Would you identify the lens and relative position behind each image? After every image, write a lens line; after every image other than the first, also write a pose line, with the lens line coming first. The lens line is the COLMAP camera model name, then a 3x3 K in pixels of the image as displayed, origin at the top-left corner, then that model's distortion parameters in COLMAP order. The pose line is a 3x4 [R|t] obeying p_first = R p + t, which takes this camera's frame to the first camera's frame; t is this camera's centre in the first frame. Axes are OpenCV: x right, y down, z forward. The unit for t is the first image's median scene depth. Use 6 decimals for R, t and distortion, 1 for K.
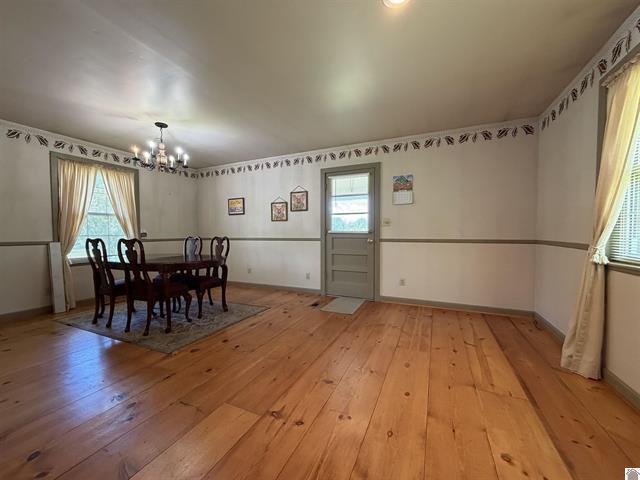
lens RADIAL K [[254.8, 0, 319.6], [0, 254.8, 240.6], [0, 0, 1]] dist [0.000750, 0.000014]
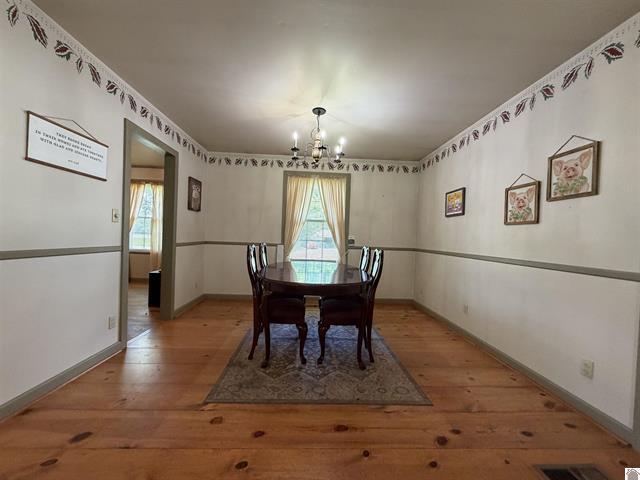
lens RADIAL K [[254.8, 0, 318.6], [0, 254.8, 240.1], [0, 0, 1]] dist [0.000750, 0.000014]
pose [[0.453663, 0.035792, -0.890454, 0.109027], [-0.063831, 0.997932, 0.007592, -0.029984], [0.888884, 0.053395, 0.455010, 0.507595]]
